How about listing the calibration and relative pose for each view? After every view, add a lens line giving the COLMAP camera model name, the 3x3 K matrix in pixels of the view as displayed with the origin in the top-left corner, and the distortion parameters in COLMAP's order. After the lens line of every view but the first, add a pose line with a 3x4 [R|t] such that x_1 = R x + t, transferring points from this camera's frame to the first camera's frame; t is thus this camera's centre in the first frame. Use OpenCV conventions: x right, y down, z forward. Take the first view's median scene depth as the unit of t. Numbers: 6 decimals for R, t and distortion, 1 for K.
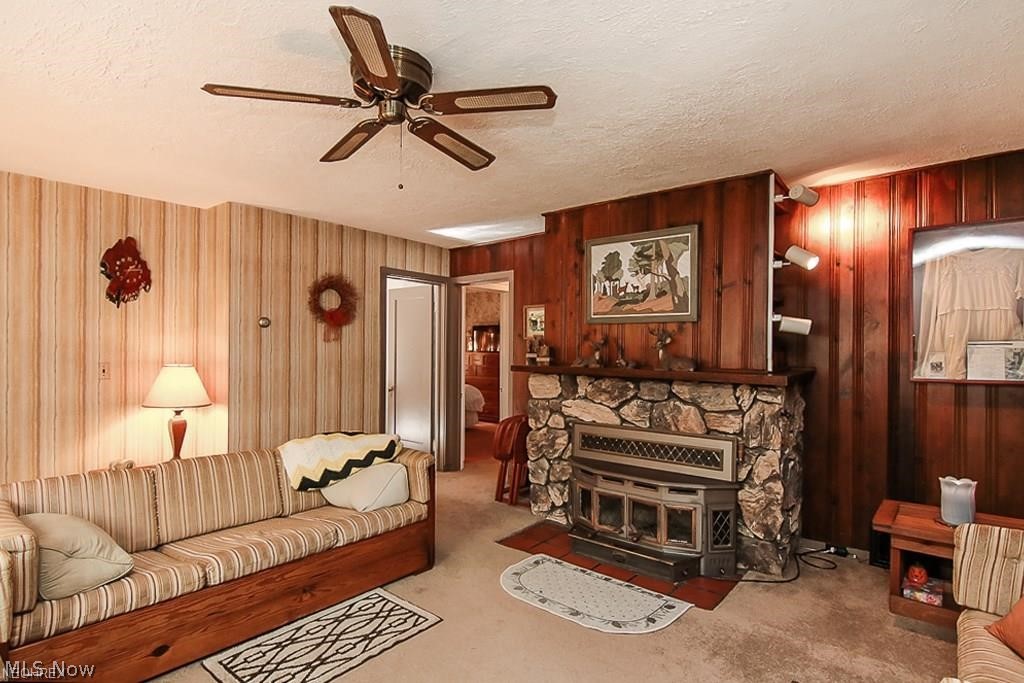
lens RADIAL K [[527.2, 0, 512.4], [0, 527.2, 349.3], [0, 0, 1]] dist [0.000186, -0.000576]
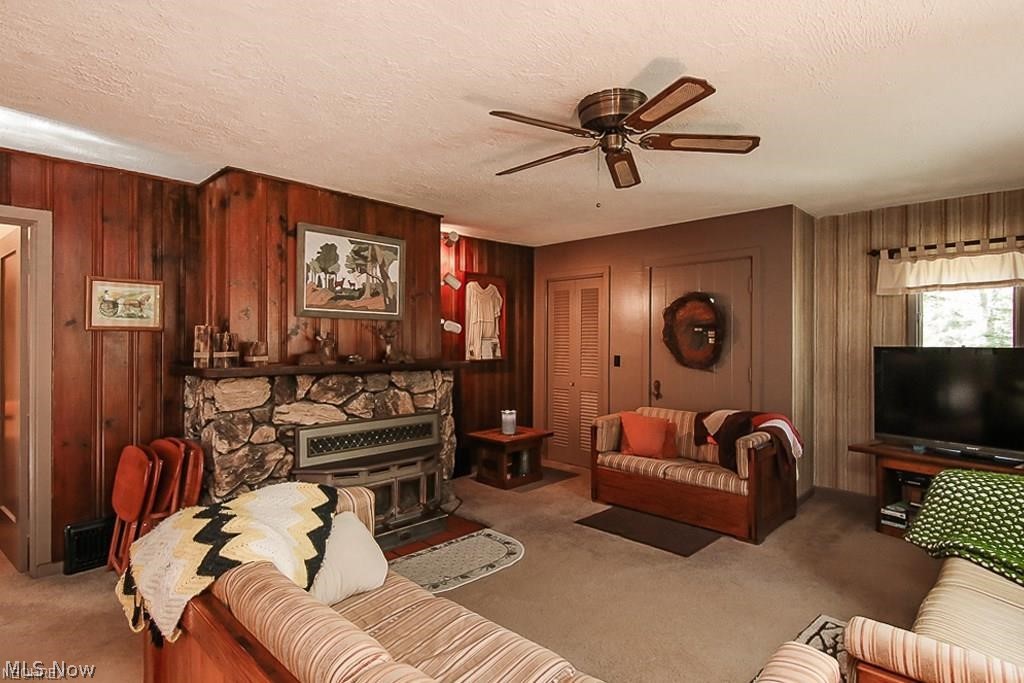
lens RADIAL K [[518.5, 0, 512.0], [0, 518.5, 341.5], [0, 0, 1]] dist [0.017210, -0.000116]
pose [[0.080147, -0.005553, 0.996768, -0.758355], [0.000049, 0.999985, 0.005567, -0.011829], [-0.996783, -0.000397, 0.080146, 0.616971]]
